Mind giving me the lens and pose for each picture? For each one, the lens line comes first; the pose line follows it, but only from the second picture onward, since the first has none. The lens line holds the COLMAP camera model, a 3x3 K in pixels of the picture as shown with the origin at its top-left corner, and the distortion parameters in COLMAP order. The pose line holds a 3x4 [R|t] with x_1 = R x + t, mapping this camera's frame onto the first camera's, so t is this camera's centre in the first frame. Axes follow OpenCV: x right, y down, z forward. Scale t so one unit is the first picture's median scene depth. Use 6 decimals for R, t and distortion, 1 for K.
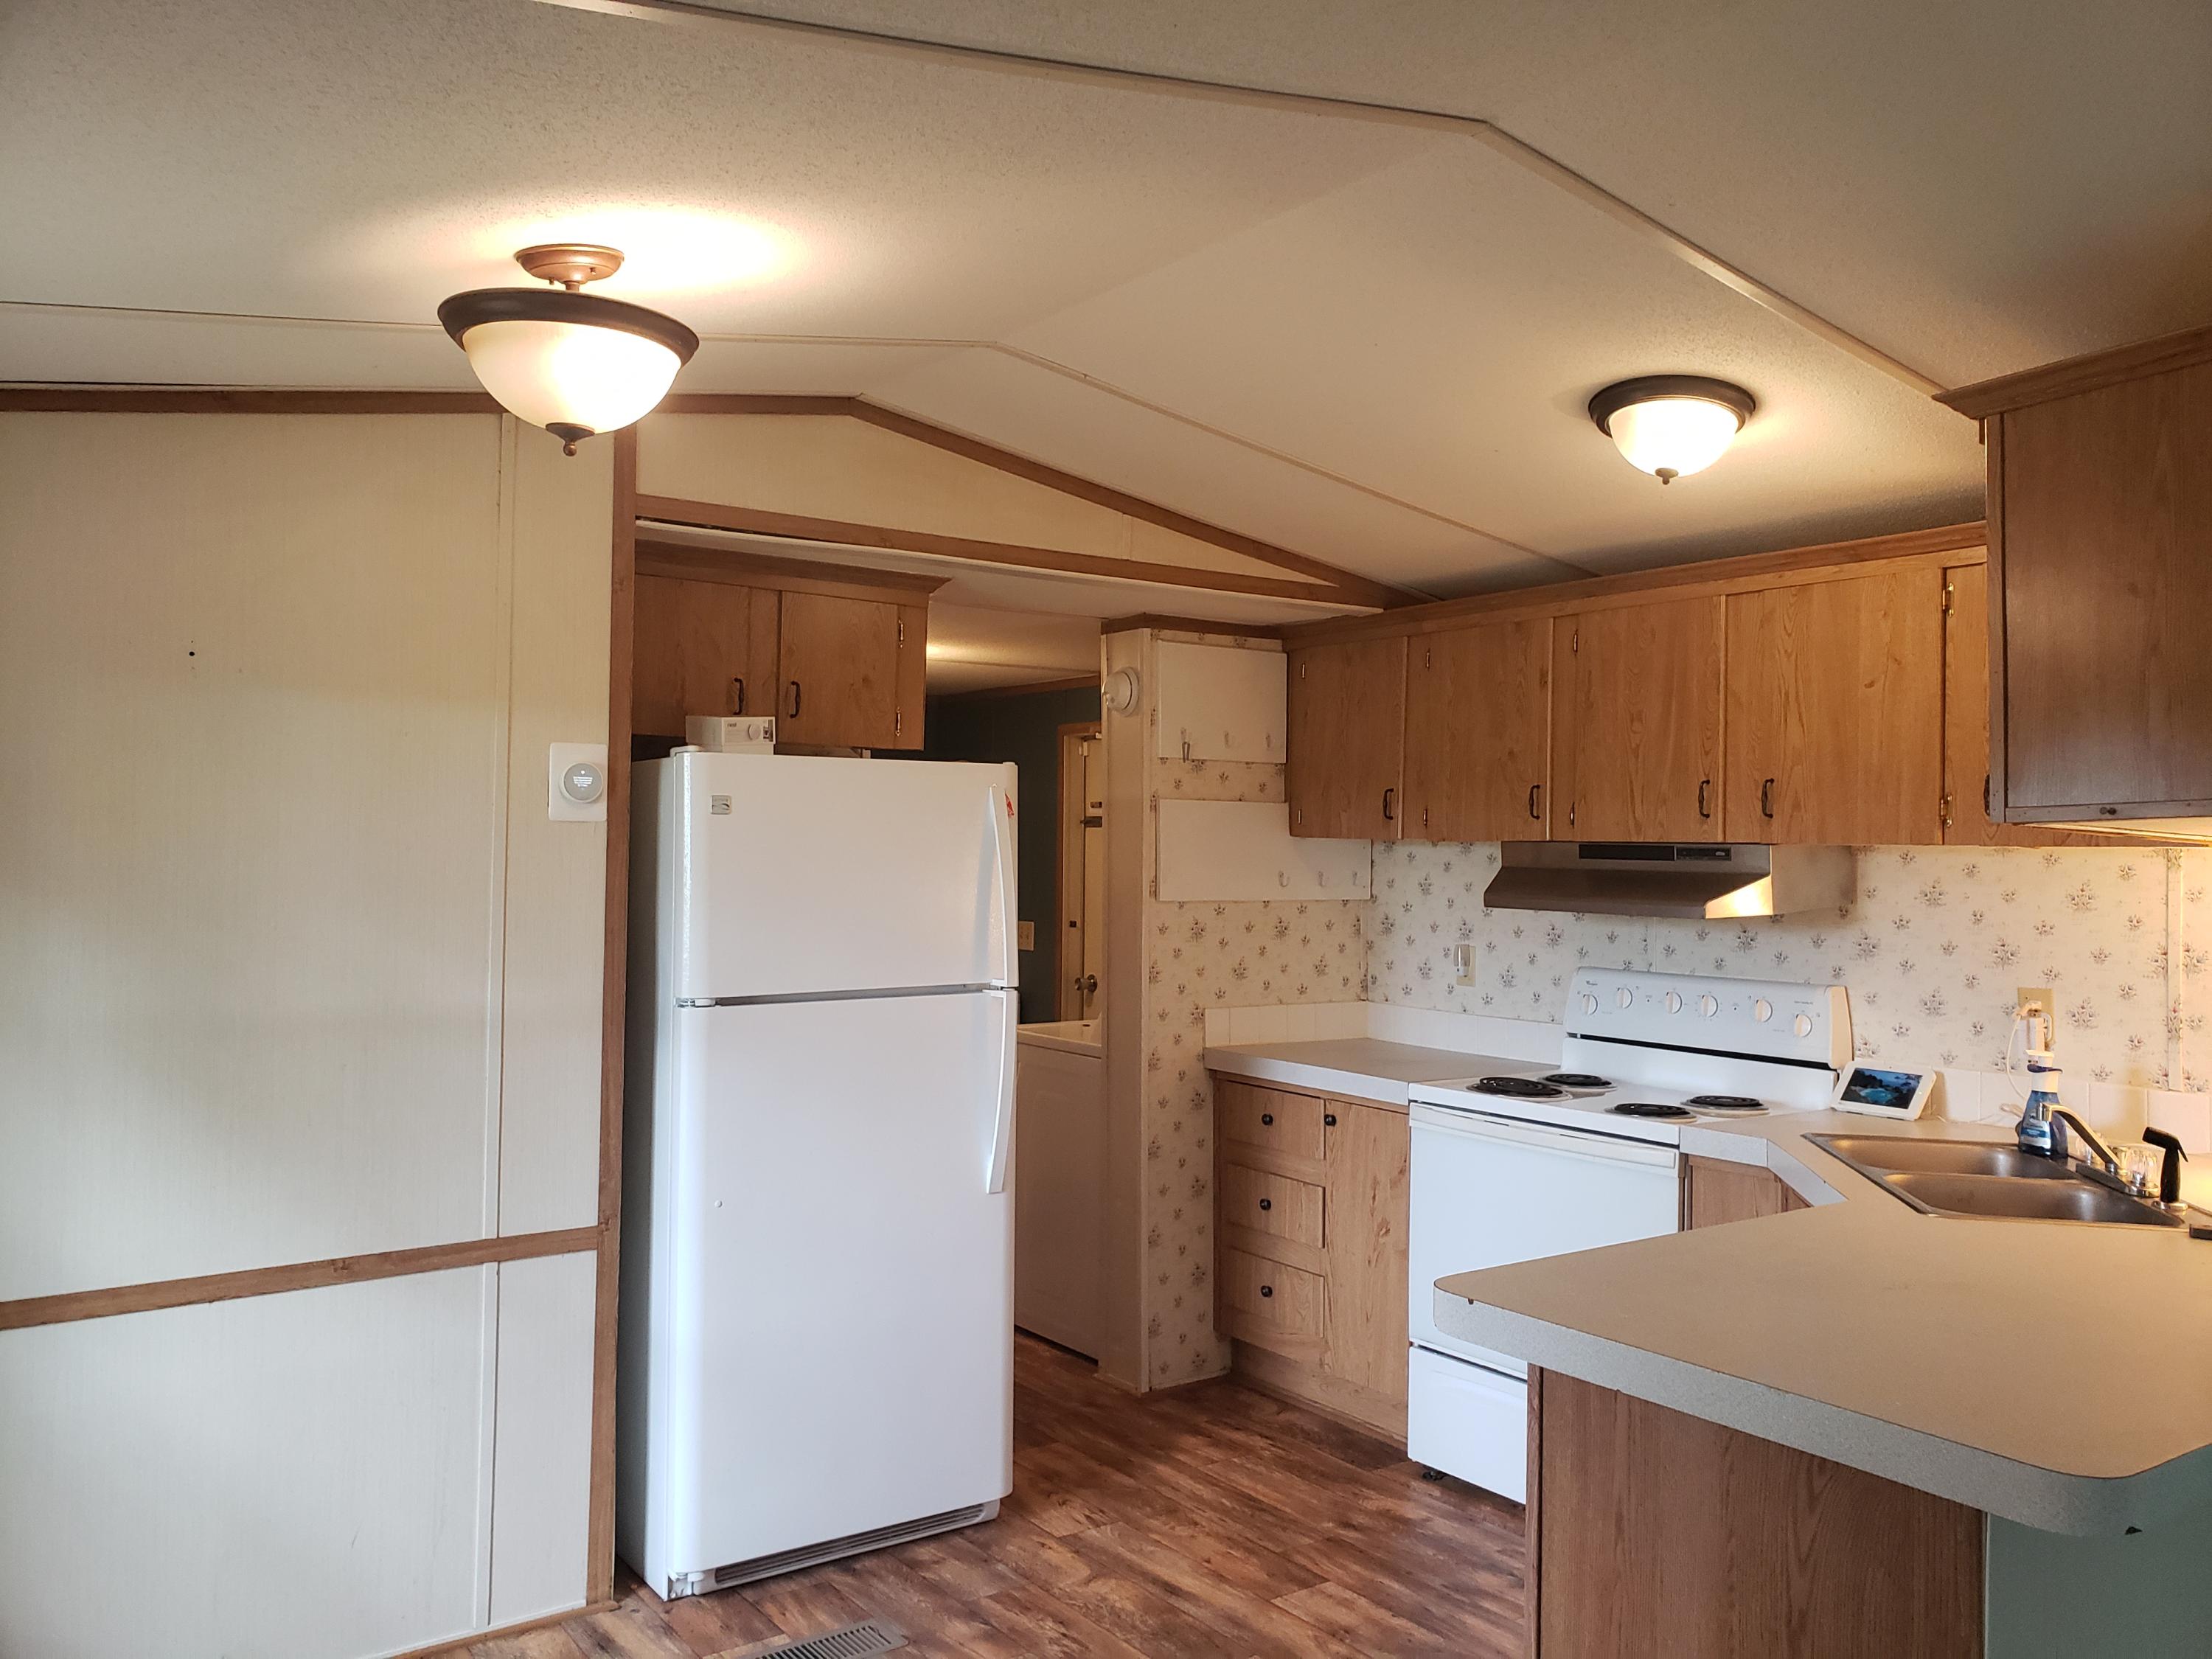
lens RADIAL K [[1743.6, 0, 1085.8], [0, 1743.6, 826.5], [0, 0, 1]] dist [0.015076, -0.005118]
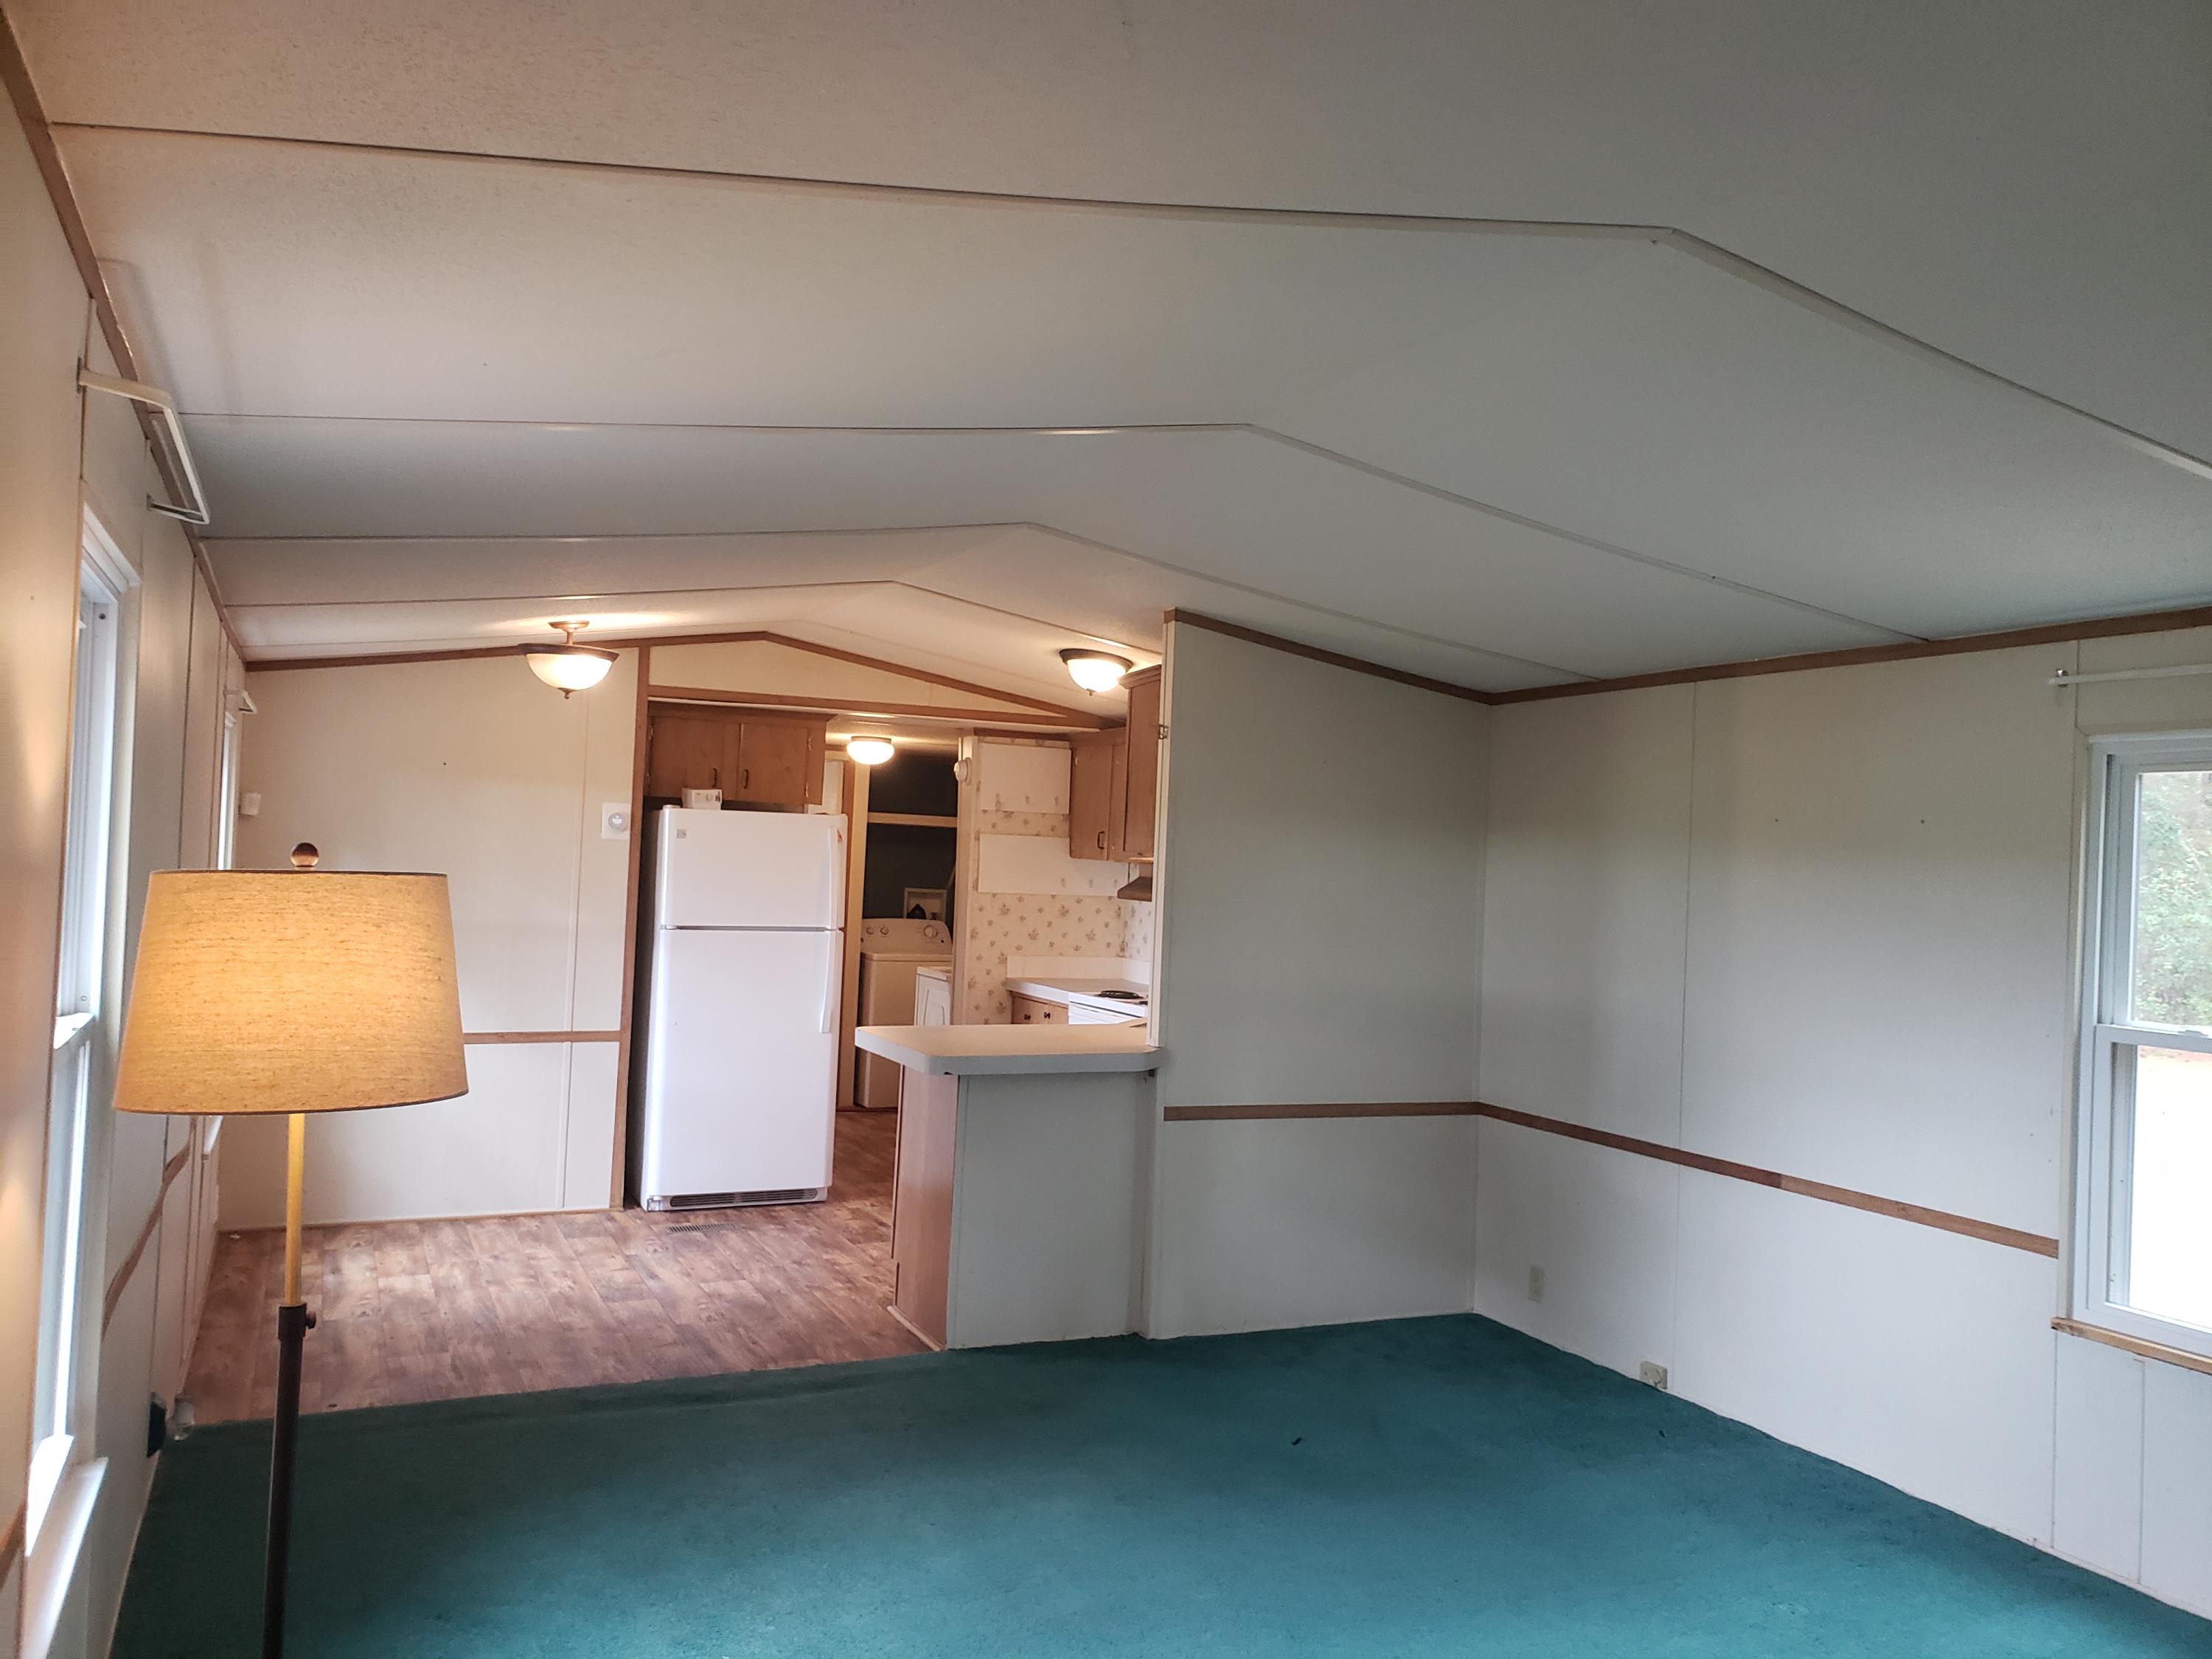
lens RADIAL K [[1743.6, 0, 1123.7], [0, 1743.6, 829.9], [0, 0, 1]] dist [0.015076, -0.005118]
pose [[0.987517, 0.024275, -0.155631, 0.530474], [-0.025681, 0.999646, -0.007025, -0.012888], [0.155405, 0.010934, 0.987790, -0.819457]]
